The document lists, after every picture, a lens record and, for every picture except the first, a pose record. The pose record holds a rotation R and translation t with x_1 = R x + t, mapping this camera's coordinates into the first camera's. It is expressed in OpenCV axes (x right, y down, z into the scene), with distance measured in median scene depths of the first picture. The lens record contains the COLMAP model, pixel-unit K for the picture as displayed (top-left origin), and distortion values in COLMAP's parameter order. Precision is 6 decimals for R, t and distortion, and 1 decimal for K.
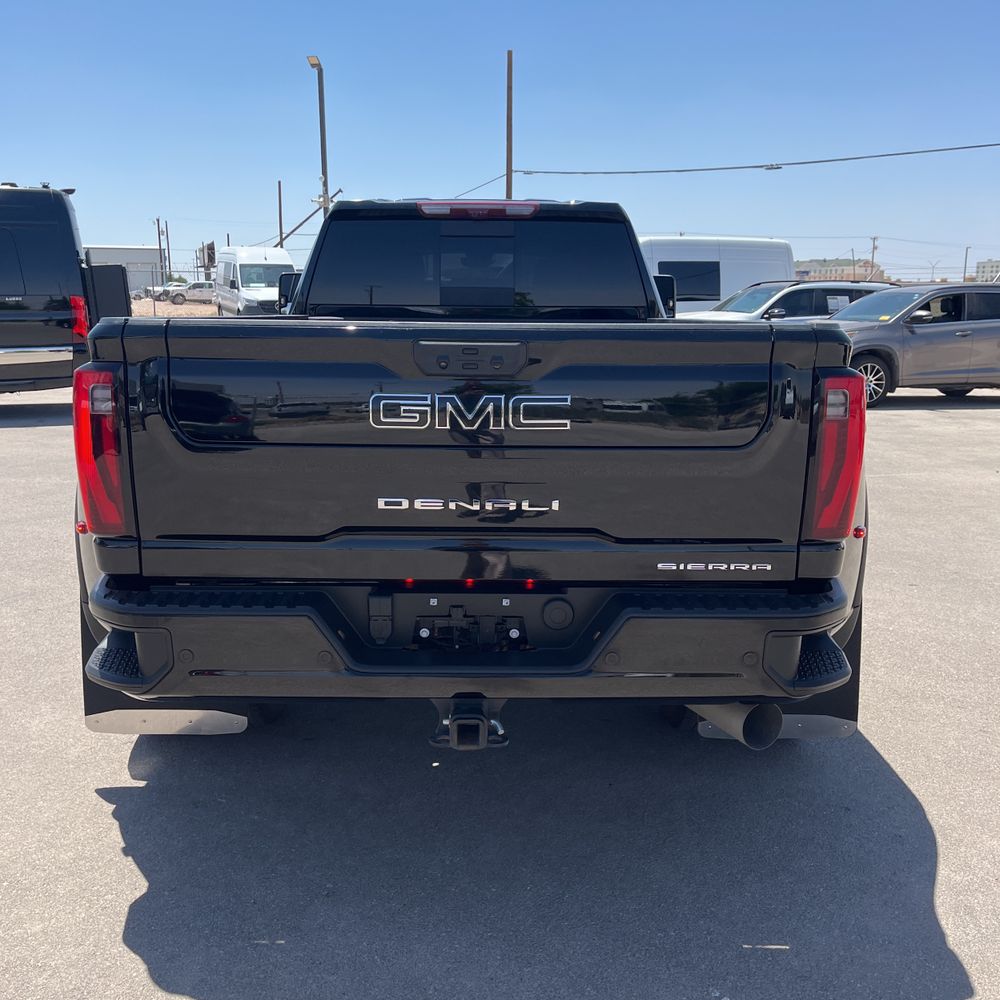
lens RADIAL K [[1014.4, 0, 500.0], [0, 1014.4, 499.3], [0, 0, 1]] dist [0.026436, 0.000000]
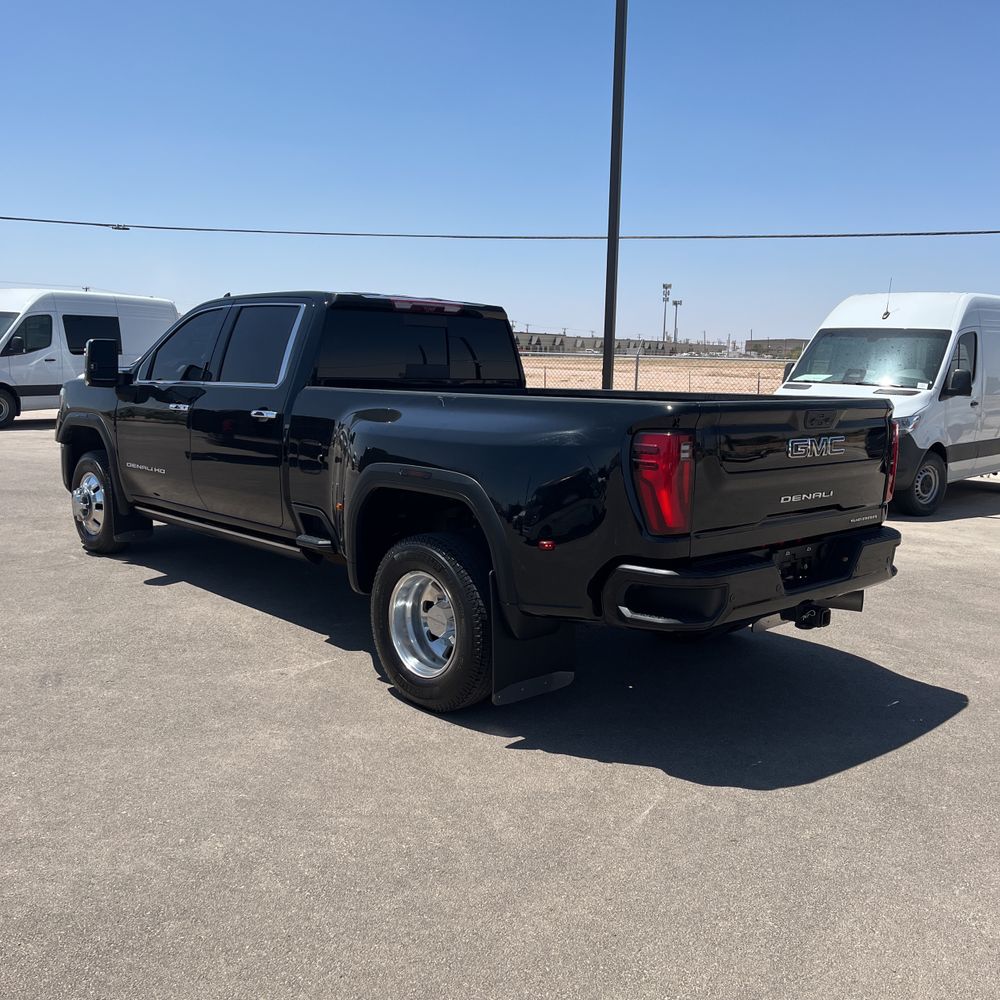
lens RADIAL K [[1014.4, 0, 487.6], [0, 1014.4, 463.4], [0, 0, 1]] dist [0.026436, 0.000000]
pose [[0.741692, -0.058165, 0.668214, -0.850400], [0.111137, 0.993119, -0.036911, -0.025838], [-0.661469, 0.101640, 0.743053, -0.008575]]
